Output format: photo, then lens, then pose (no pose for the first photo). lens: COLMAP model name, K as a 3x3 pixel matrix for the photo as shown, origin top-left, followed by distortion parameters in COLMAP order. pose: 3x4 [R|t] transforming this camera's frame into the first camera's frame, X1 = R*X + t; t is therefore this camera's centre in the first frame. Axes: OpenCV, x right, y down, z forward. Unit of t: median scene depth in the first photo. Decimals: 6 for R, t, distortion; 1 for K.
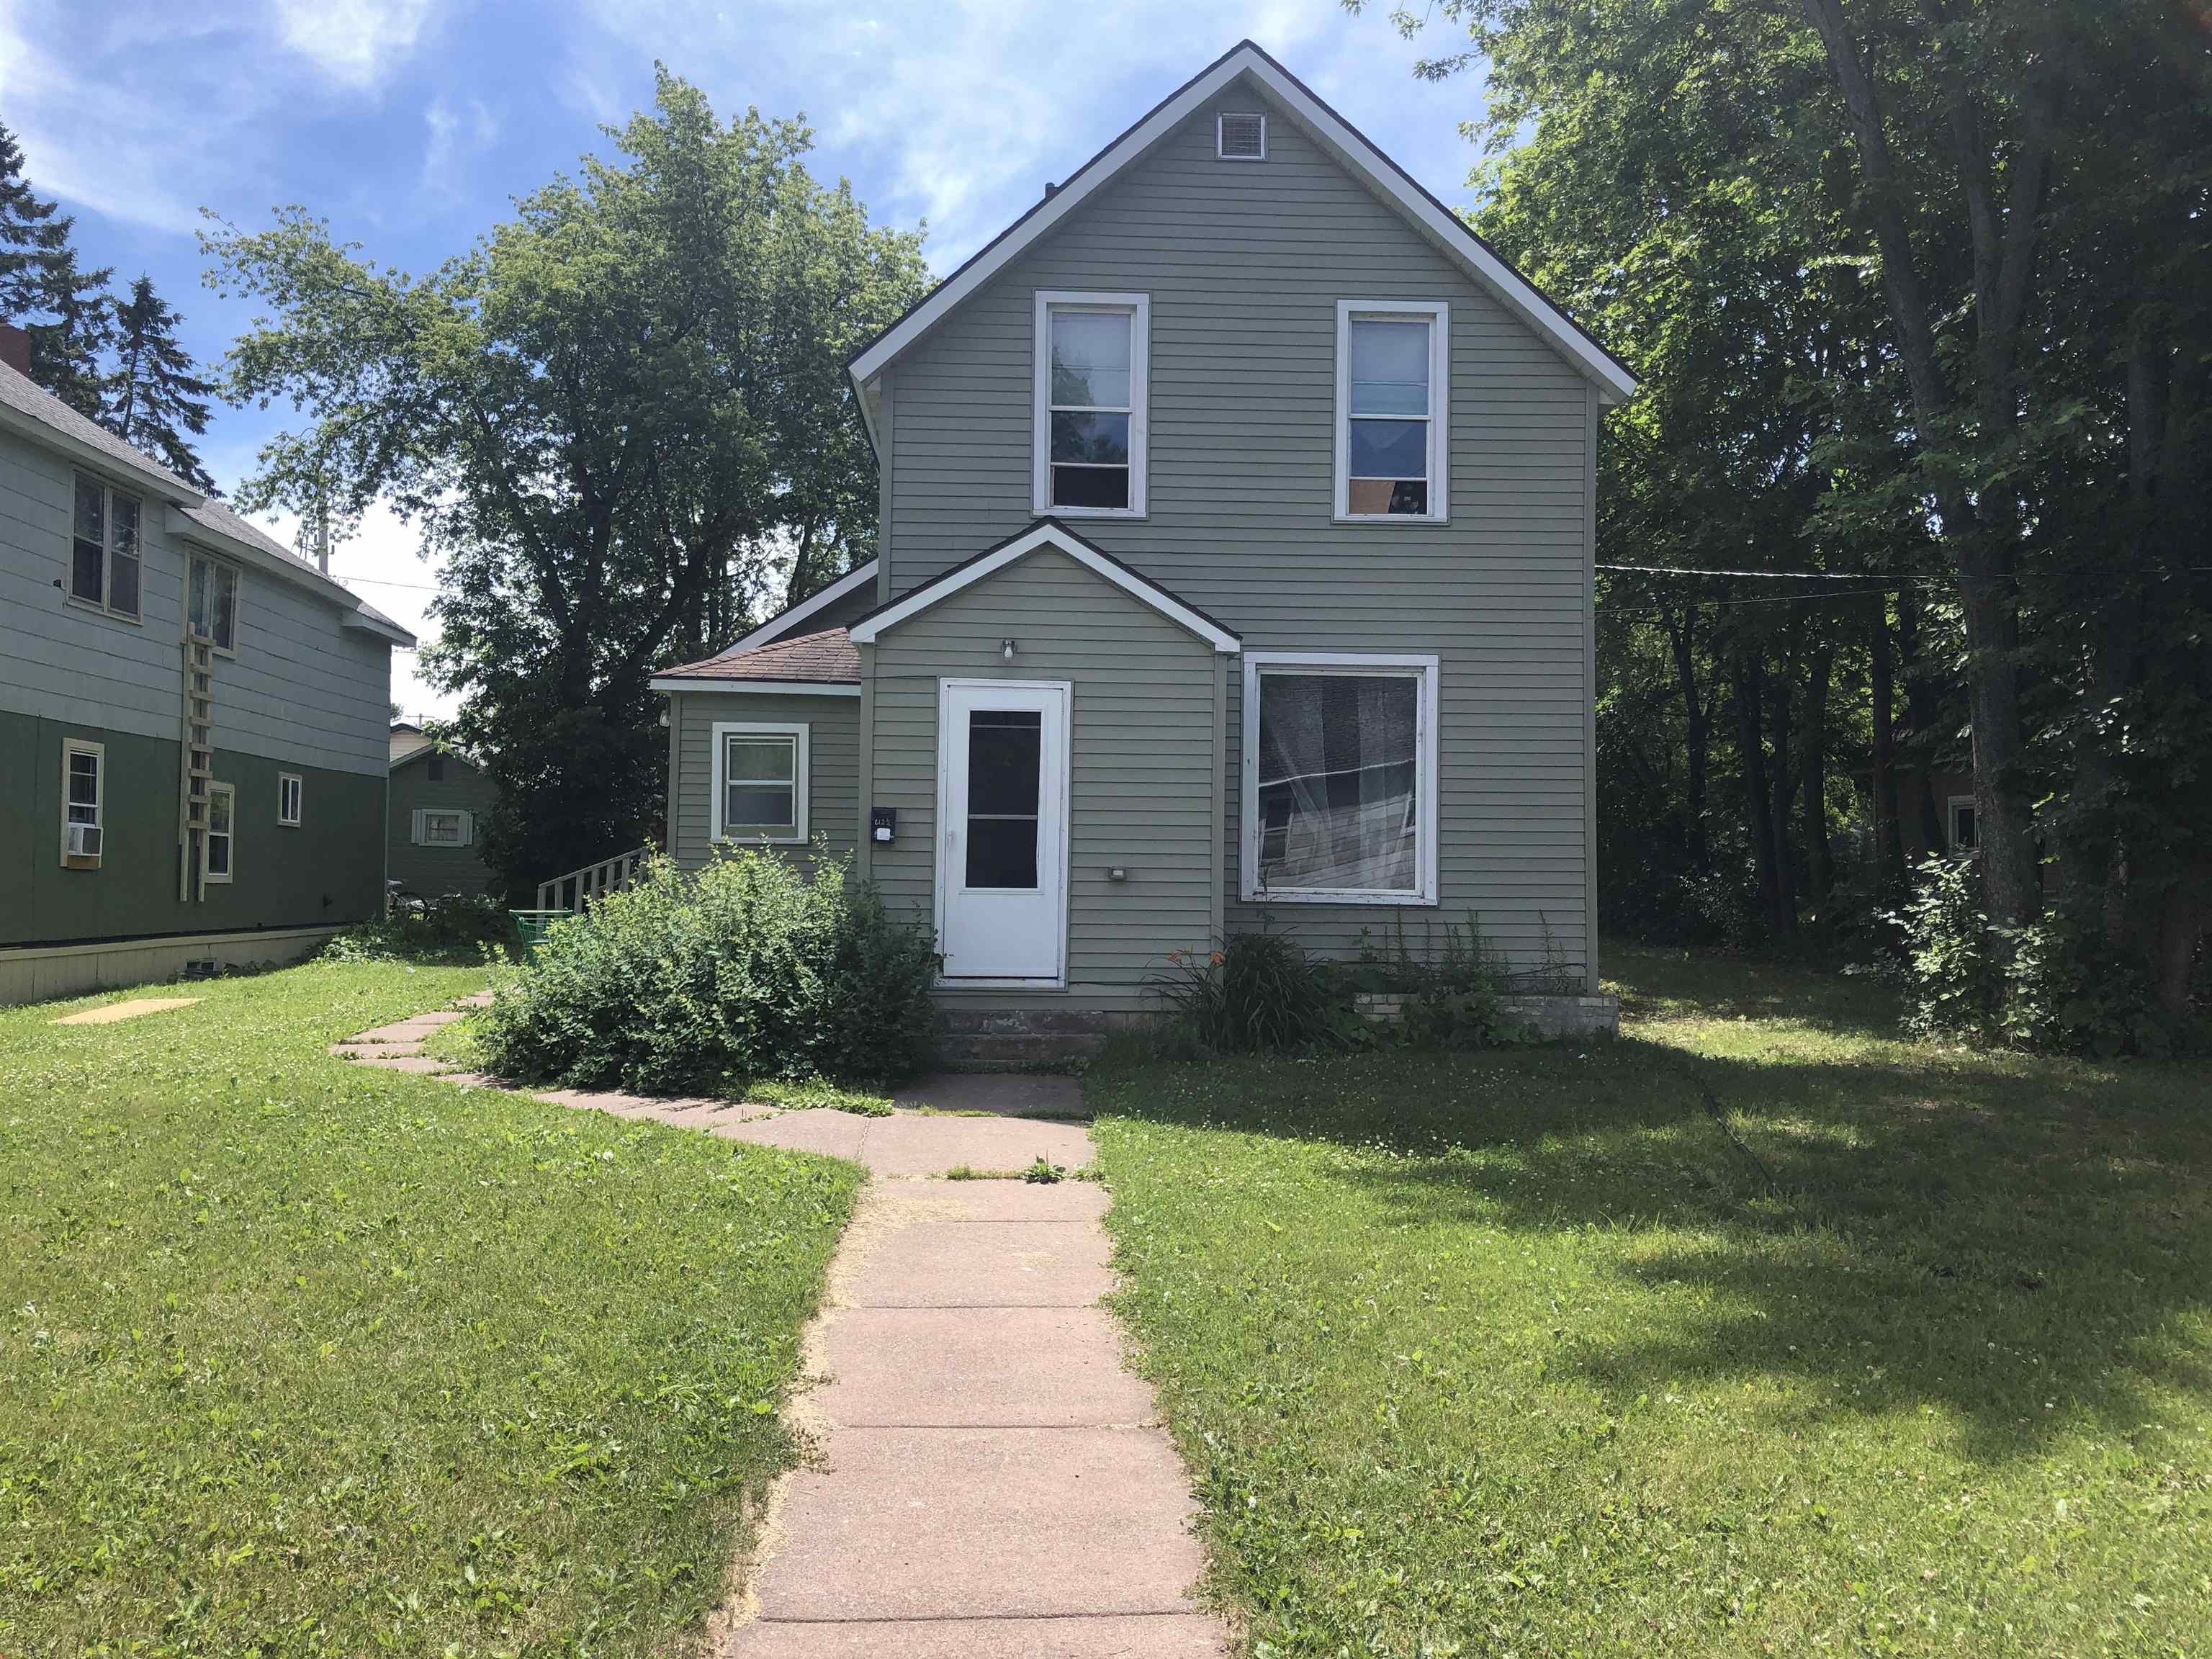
lens RADIAL K [[1800.3, 0, 1109.8], [0, 1800.3, 833.9], [0, 0, 1]] dist [0.051402, -0.073518]
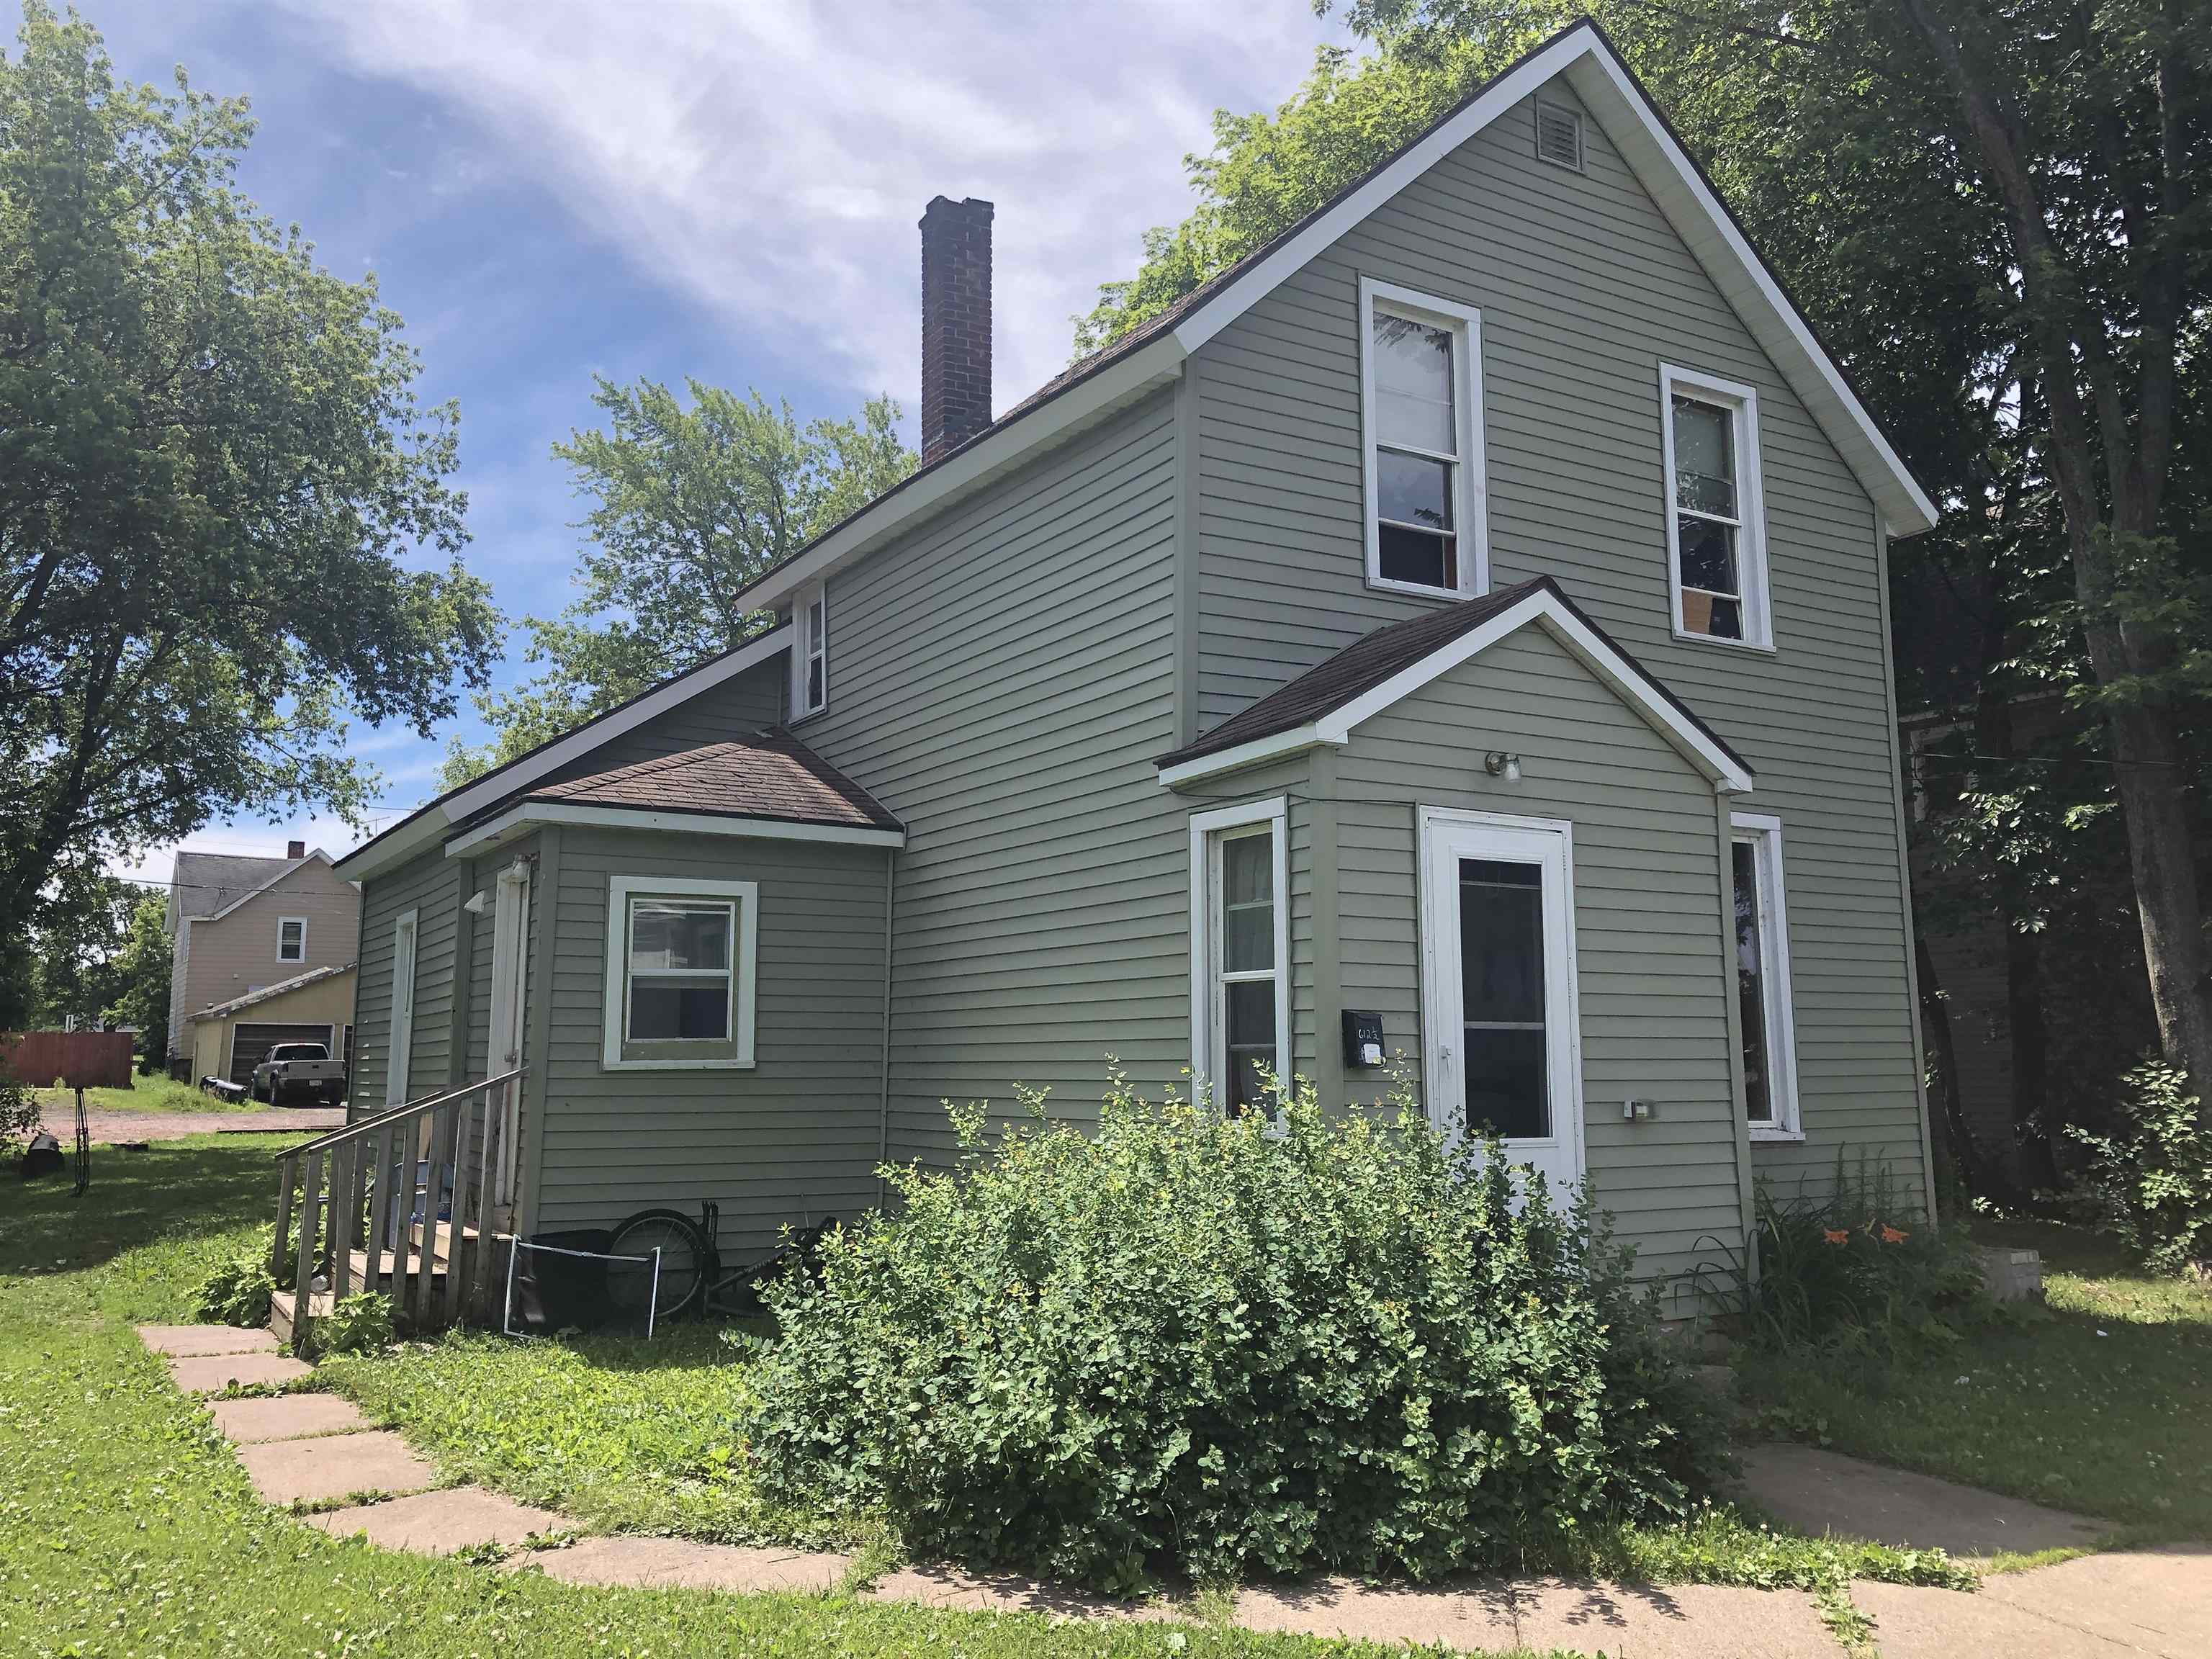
lens RADIAL K [[1800.3, 0, 1104.5], [0, 1800.3, 826.4], [0, 0, 1]] dist [0.051402, -0.073518]
pose [[0.881097, 0.048279, 0.470465, -0.448457], [0.007173, 0.993297, -0.115364, -0.006051], [-0.472881, 0.105021, 0.874845, 0.448413]]
